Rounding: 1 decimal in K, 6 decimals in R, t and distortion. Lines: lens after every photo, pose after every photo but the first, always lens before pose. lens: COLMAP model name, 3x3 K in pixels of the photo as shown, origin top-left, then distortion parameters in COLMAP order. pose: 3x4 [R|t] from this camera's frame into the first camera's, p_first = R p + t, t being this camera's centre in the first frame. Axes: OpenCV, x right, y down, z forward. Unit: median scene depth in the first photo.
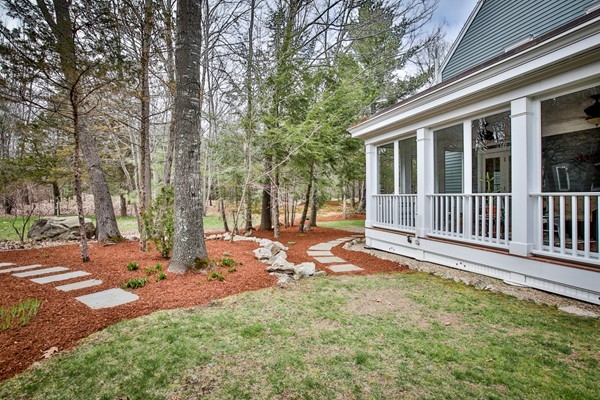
lens RADIAL K [[319.7, 0, 297.1], [0, 319.7, 197.4], [0, 0, 1]] dist [-0.006420, -0.001176]
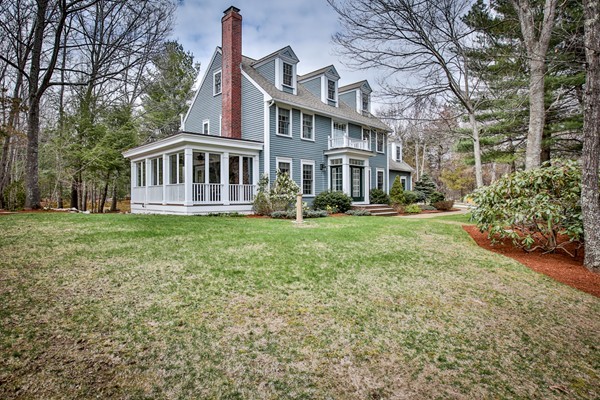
lens RADIAL K [[319.7, 0, 297.1], [0, 319.7, 197.4], [0, 0, 1]] dist [-0.006420, -0.001176]
pose [[0.892474, -0.015731, 0.450824, 0.212612], [0.008479, 0.999800, 0.018102, 0.021667], [-0.451019, -0.012333, 0.892429, -1.080102]]
